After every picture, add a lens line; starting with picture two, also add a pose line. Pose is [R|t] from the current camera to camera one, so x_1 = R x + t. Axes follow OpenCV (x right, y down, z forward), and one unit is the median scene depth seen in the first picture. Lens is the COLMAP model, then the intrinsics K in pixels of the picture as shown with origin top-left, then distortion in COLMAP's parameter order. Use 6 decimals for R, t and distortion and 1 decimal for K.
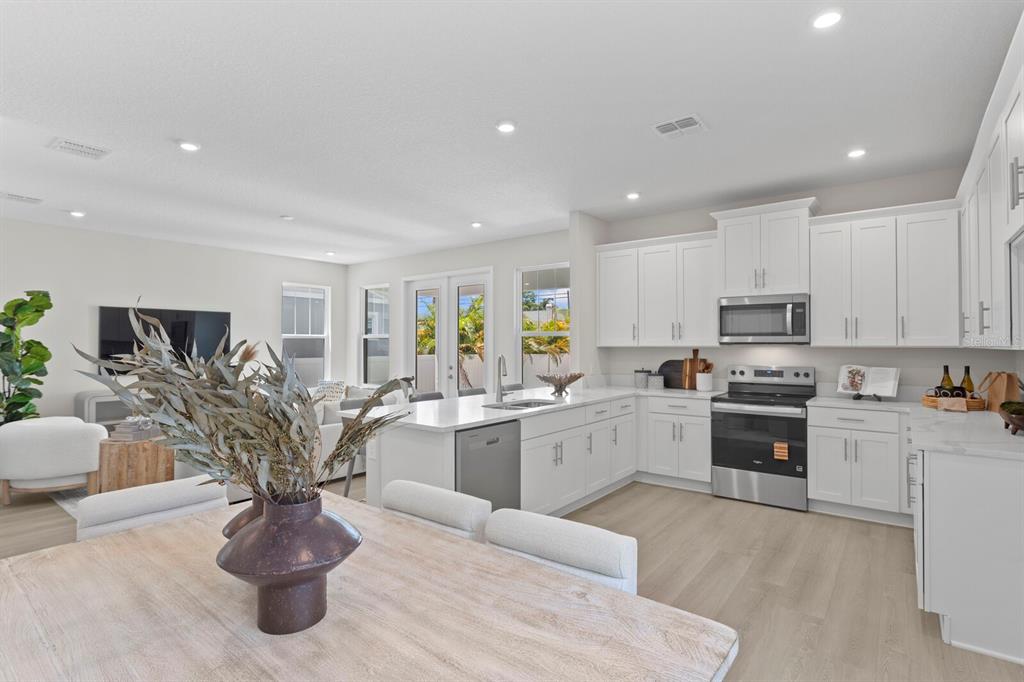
lens RADIAL K [[553.5, 0, 509.6], [0, 553.5, 346.0], [0, 0, 1]] dist [0.003676, 0.001135]
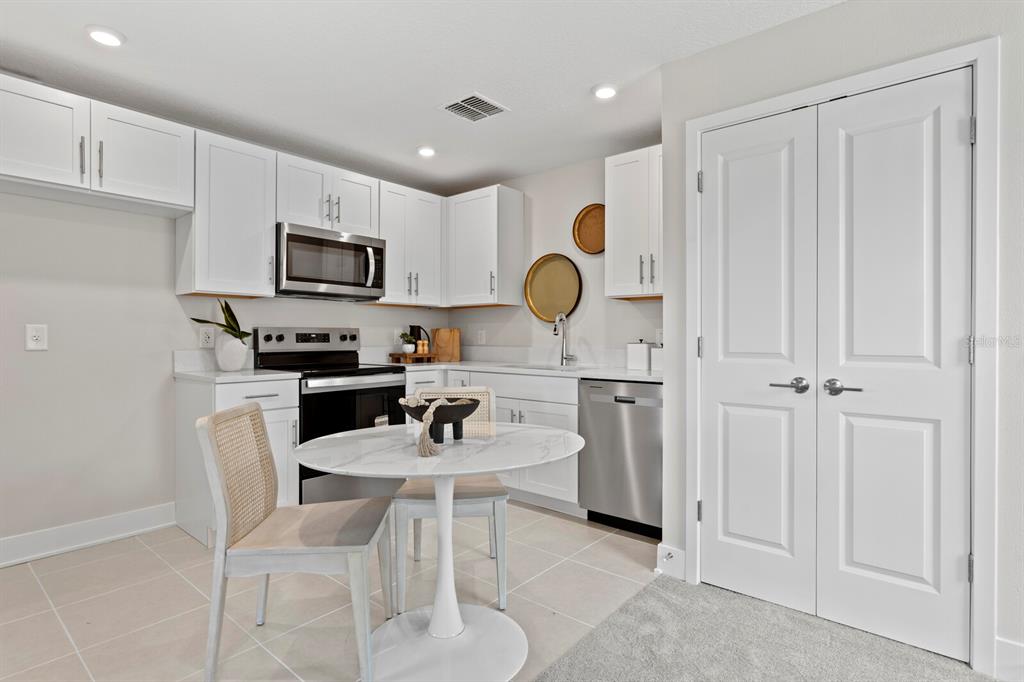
lens RADIAL K [[527.5, 0, 511.6], [0, 527.5, 338.9], [0, 0, 1]] dist [-0.002432, 0.002255]
pose [[0.013560, -0.012043, 0.999836, -0.240213], [-0.005030, 0.999914, 0.012113, 0.043544], [-0.999895, -0.005193, 0.013499, 0.761707]]
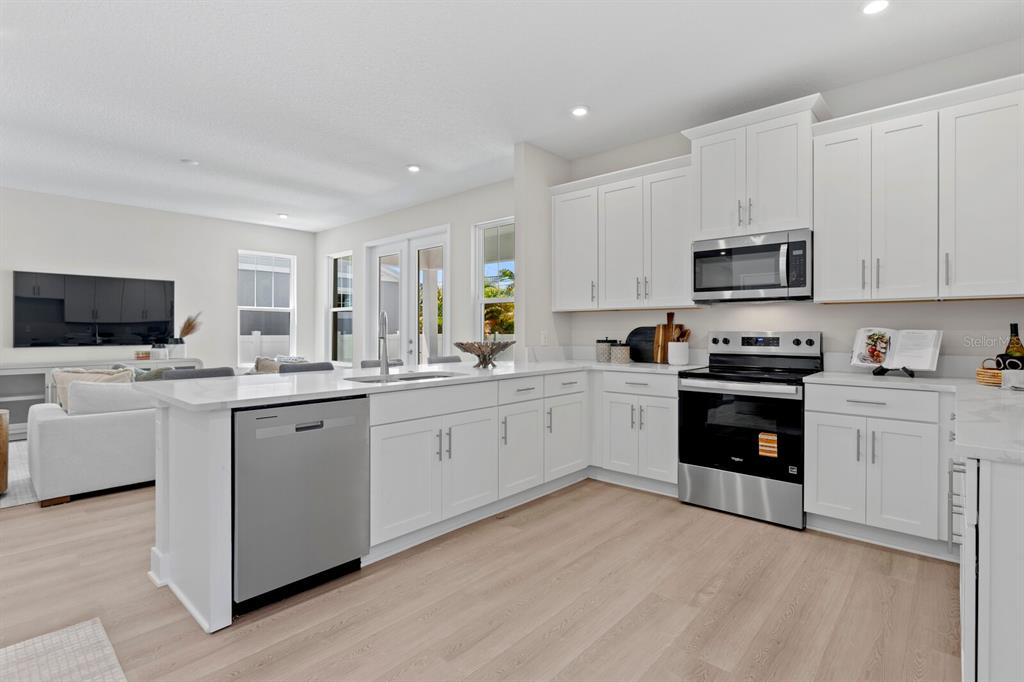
lens RADIAL K [[527.5, 0, 511.6], [0, 527.5, 338.9], [0, 0, 1]] dist [-0.002432, 0.002255]
pose [[0.996631, 0.001750, -0.082003, 0.197579], [-0.000937, 0.999950, 0.009952, 0.041235], [0.082016, -0.009842, 0.996582, 0.267038]]
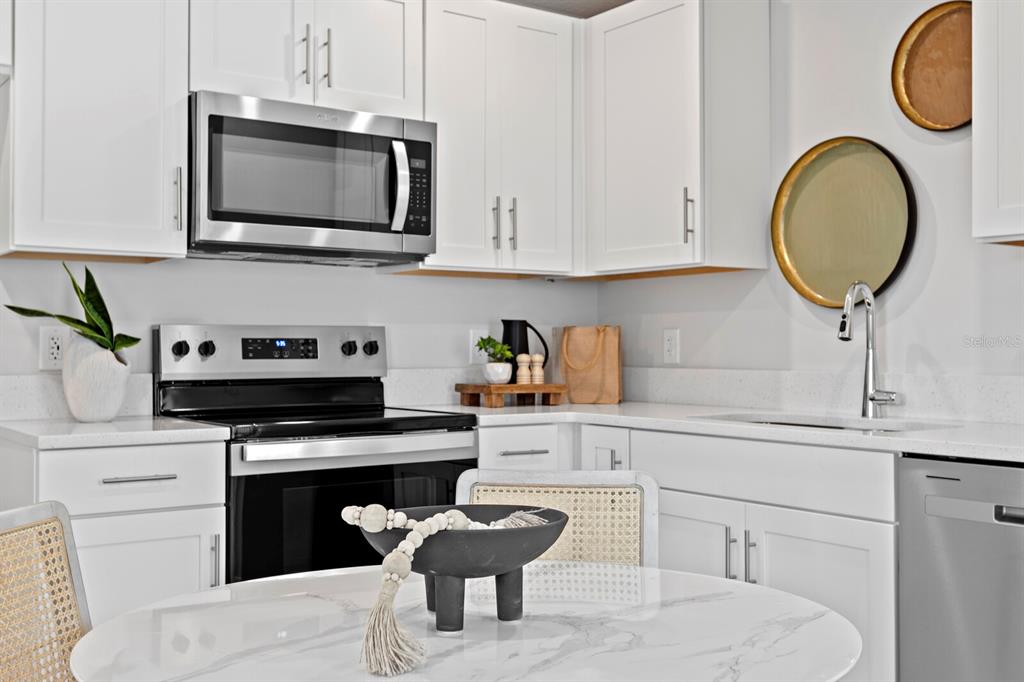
lens RADIAL K [[1122.8, 0, 512.0], [0, 1122.8, 341.0], [0, 0, 1]] dist [0.001990, 0.003898]
pose [[0.262535, -0.003217, 0.964917, -0.148513], [-0.000937, 0.999993, 0.003589, 0.045081], [-0.964922, -0.001846, 0.262530, 0.724332]]
